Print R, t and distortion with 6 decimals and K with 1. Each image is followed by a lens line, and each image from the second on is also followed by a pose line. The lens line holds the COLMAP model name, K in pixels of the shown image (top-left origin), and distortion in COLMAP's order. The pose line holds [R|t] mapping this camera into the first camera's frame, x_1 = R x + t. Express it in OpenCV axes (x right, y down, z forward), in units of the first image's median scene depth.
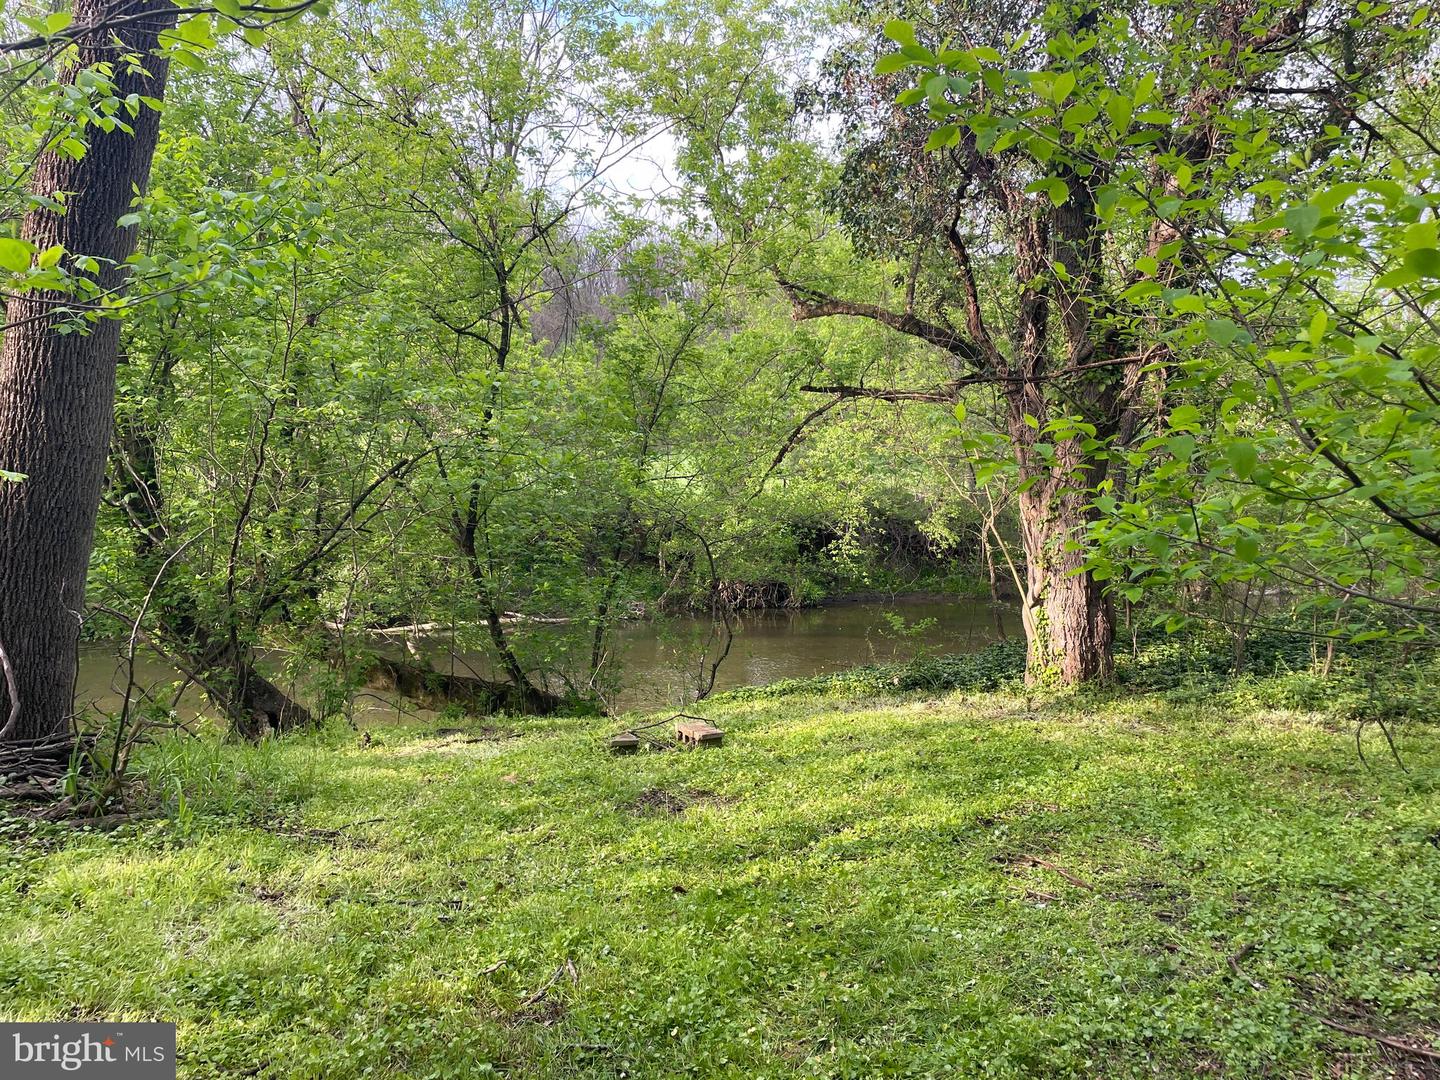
lens RADIAL K [[1087.1, 0, 760.4], [0, 1087.1, 532.8], [0, 0, 1]] dist [0.067411, -0.080742]
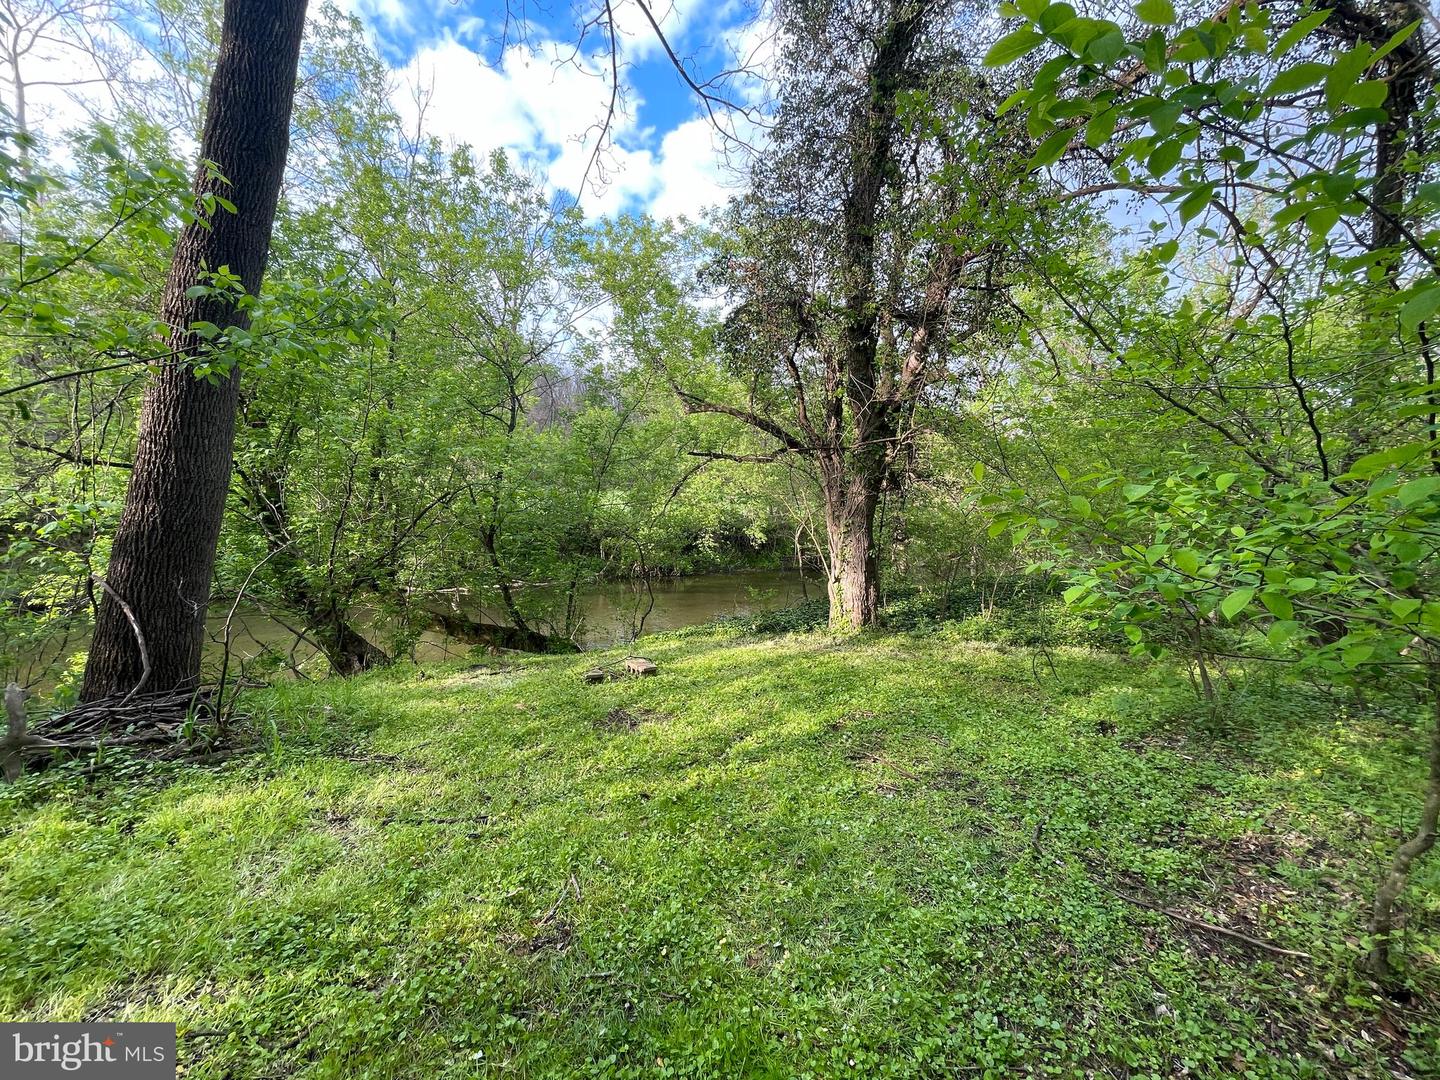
lens RADIAL K [[582.2, 0, 726.0], [0, 582.2, 543.9], [0, 0, 1]] dist [-0.005088, 0.001555]
pose [[0.992239, 0.001645, 0.124337, -0.038979], [-0.003857, 0.999838, 0.017555, -0.010500], [-0.124288, -0.017898, 0.992085, 0.144532]]
